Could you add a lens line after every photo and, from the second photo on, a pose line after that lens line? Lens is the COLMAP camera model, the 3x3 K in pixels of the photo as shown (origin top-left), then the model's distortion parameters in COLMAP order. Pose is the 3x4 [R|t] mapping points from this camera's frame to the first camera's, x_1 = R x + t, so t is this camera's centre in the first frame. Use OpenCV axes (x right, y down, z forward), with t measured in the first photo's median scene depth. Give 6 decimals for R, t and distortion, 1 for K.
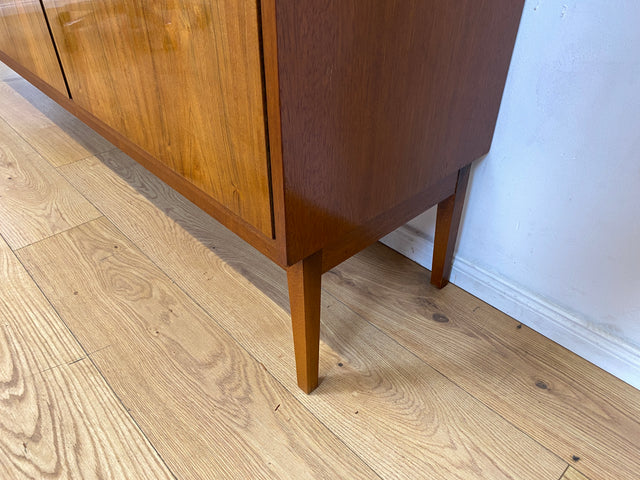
lens RADIAL K [[488.1, 0, 312.1], [0, 488.1, 237.8], [0, 0, 1]] dist [0.045268, -0.053609]
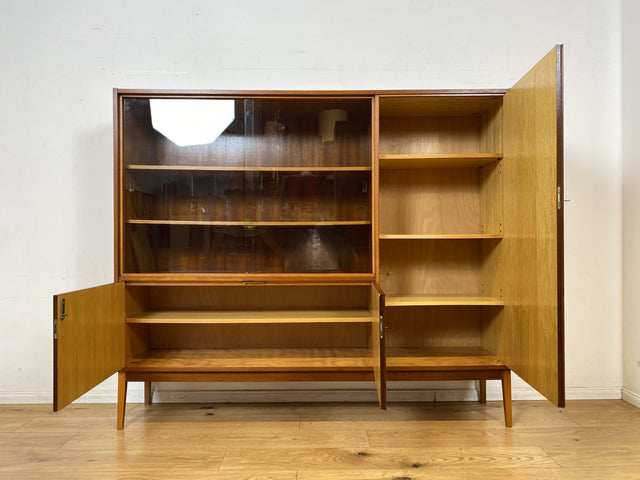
lens RADIAL K [[488.1, 0, 322.5], [0, 488.1, 242.6], [0, 0, 1]] dist [0.045268, -0.053609]
pose [[0.672128, -0.006323, 0.740408, -2.544685], [0.446864, 0.800786, -0.398817, 0.079156], [-0.590386, 0.598918, 0.541056, -0.537913]]
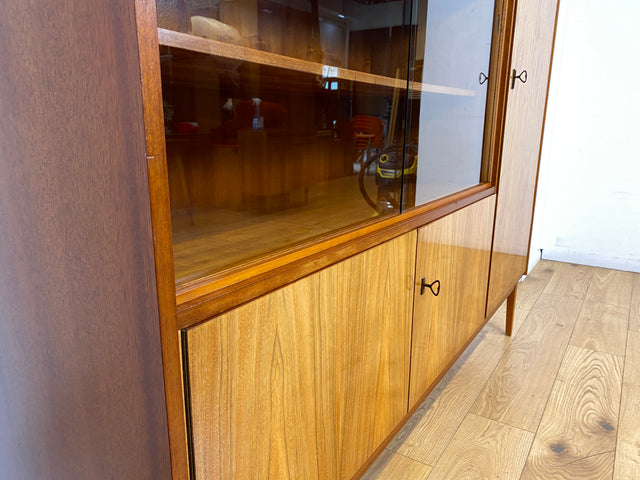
lens RADIAL K [[488.1, 0, 315.0], [0, 488.1, 246.4], [0, 0, 1]] dist [0.045268, -0.053609]
pose [[-0.237291, -0.246550, 0.939631, -1.882129], [0.576165, 0.743043, 0.340471, -1.381942], [-0.782129, 0.622173, -0.034264, 1.385066]]
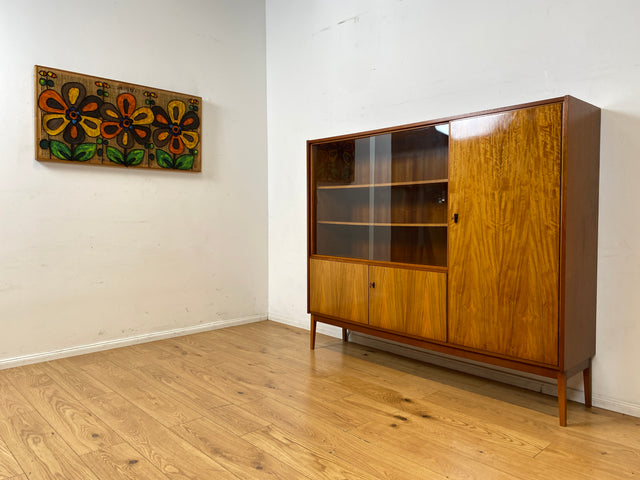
lens RADIAL K [[488.1, 0, 320.4], [0, 488.1, 234.9], [0, 0, 1]] dist [0.045268, -0.053609]
pose [[0.999985, -0.004132, 0.003561, -1.313702], [0.005420, 0.826223, -0.563318, 0.892421], [-0.000615, 0.563329, 0.826233, -1.911582]]
